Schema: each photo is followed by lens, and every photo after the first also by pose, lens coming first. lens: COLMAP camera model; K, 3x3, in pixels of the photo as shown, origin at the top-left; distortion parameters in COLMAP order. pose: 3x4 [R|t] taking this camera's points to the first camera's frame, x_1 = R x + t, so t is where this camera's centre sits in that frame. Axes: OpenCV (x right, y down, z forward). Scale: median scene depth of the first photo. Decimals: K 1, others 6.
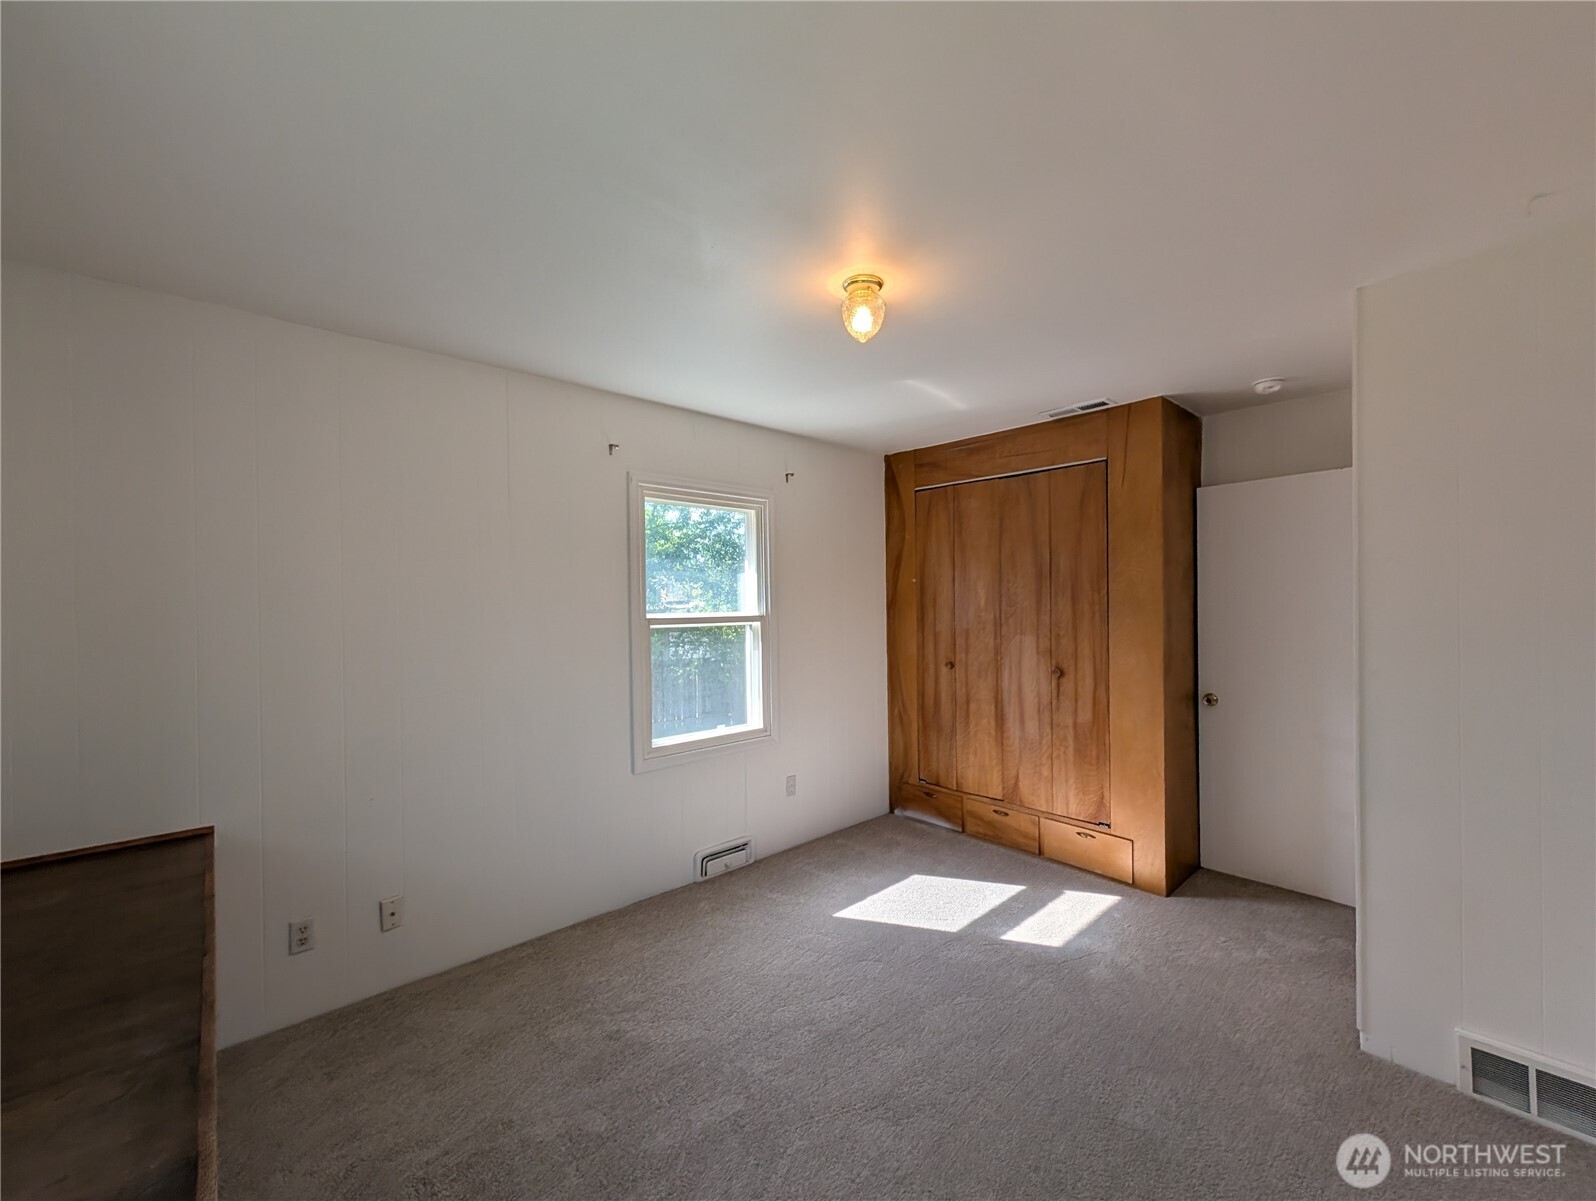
lens RADIAL K [[644.2, 0, 800.7], [0, 644.2, 605.2], [0, 0, 1]] dist [0.016949, 0.000130]
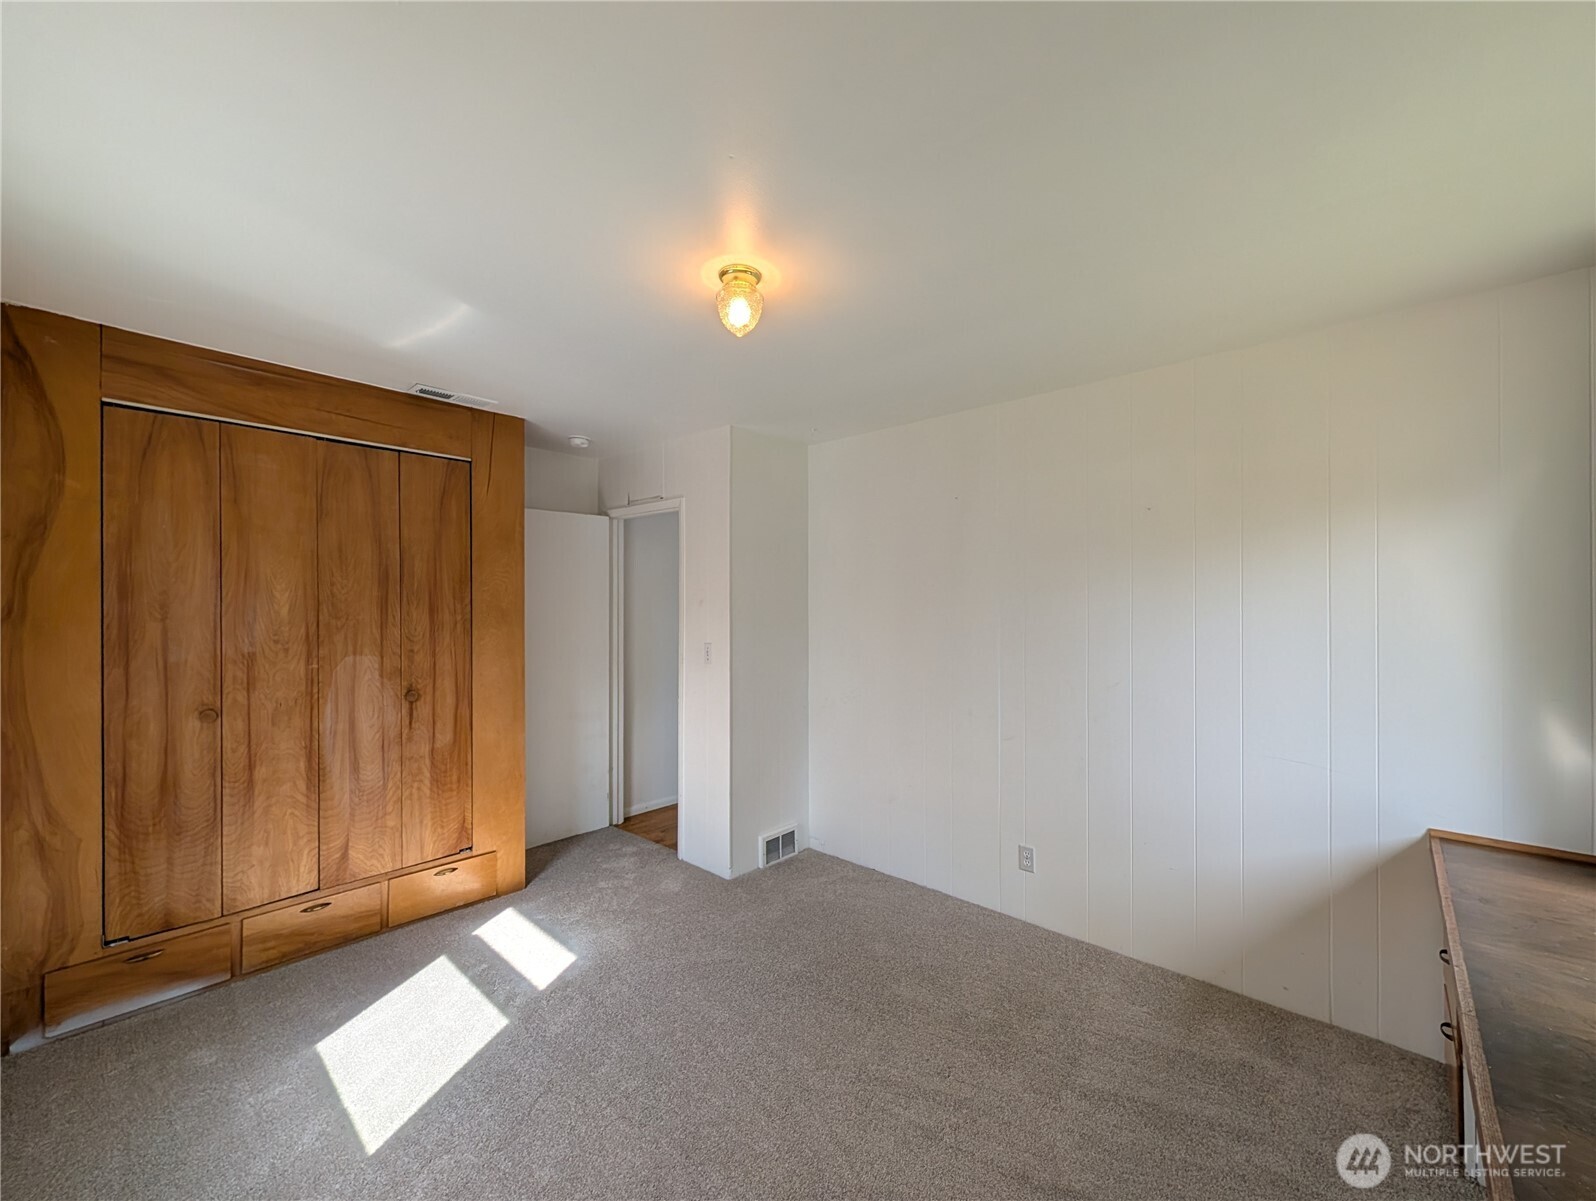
lens RADIAL K [[644.2, 0, 800.7], [0, 644.2, 605.2], [0, 0, 1]] dist [0.016949, 0.000130]
pose [[-0.066239, 0.010571, 0.997748, -0.456877], [0.002438, 0.999943, -0.010432, -0.003073], [-0.997801, 0.001742, -0.066261, 0.527139]]
